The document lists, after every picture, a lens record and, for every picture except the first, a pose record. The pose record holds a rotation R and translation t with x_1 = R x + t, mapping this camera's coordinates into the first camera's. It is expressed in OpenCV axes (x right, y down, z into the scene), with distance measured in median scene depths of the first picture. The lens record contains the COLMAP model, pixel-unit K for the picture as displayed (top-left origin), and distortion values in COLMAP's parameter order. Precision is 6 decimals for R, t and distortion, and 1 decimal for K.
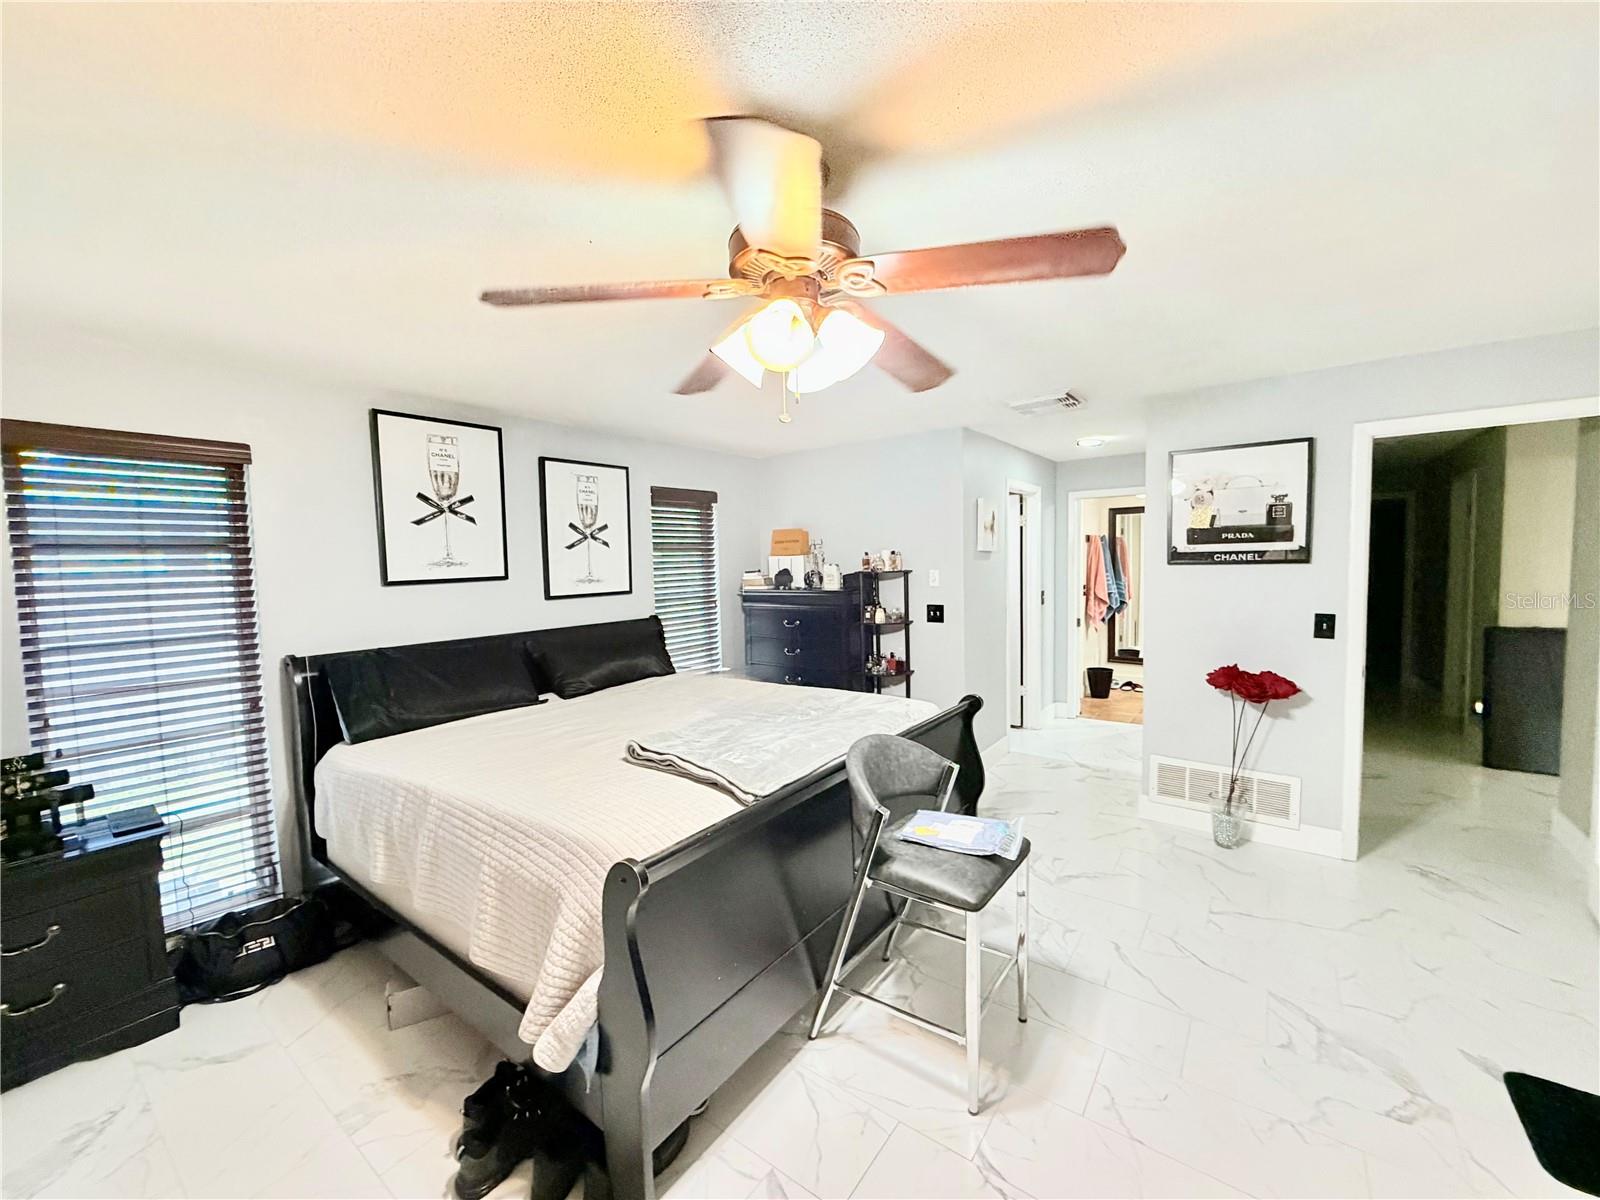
lens RADIAL K [[639.3, 0, 802.4], [0, 639.3, 596.8], [0, 0, 1]] dist [0.002407, -0.000766]
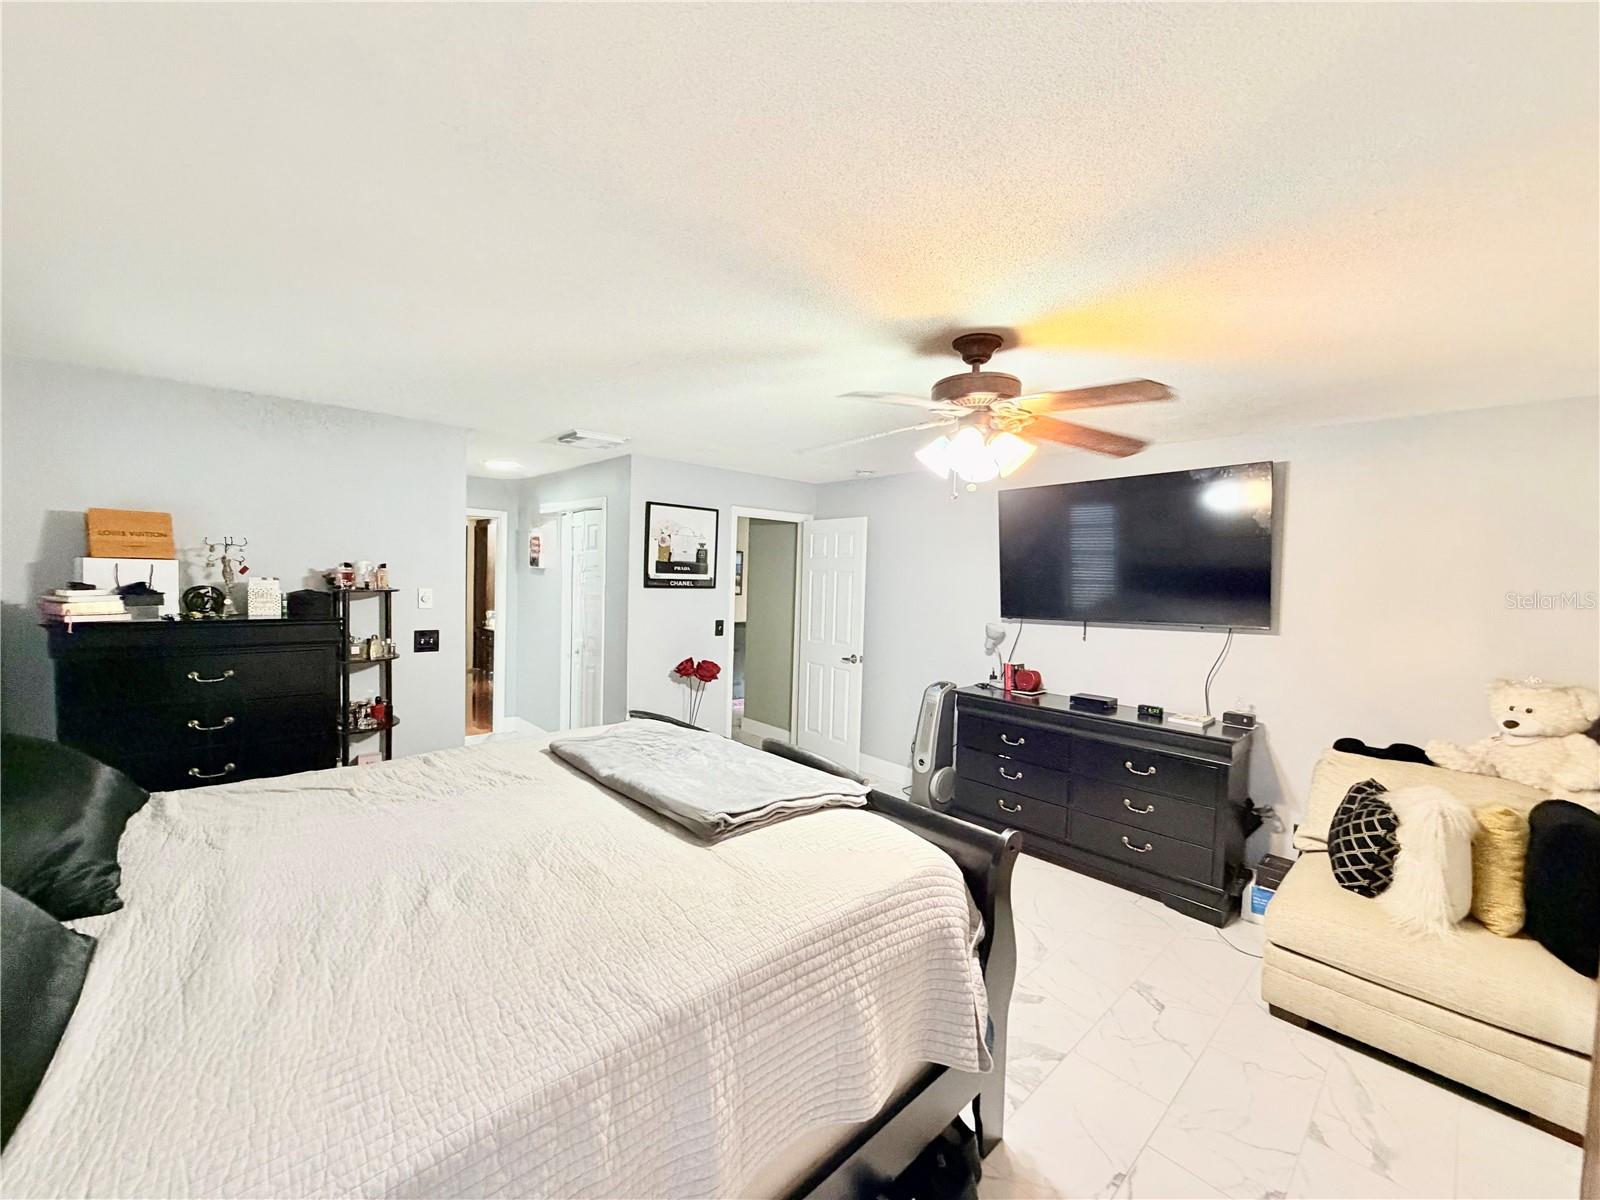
lens RADIAL K [[639.3, 0, 800.5], [0, 639.3, 607.0], [0, 0, 1]] dist [0.002407, -0.000766]
pose [[0.175014, -0.012925, 0.984481, -0.668514], [0.030209, 0.999514, 0.007753, -0.012200], [-0.984102, 0.028383, 0.175319, 0.482784]]
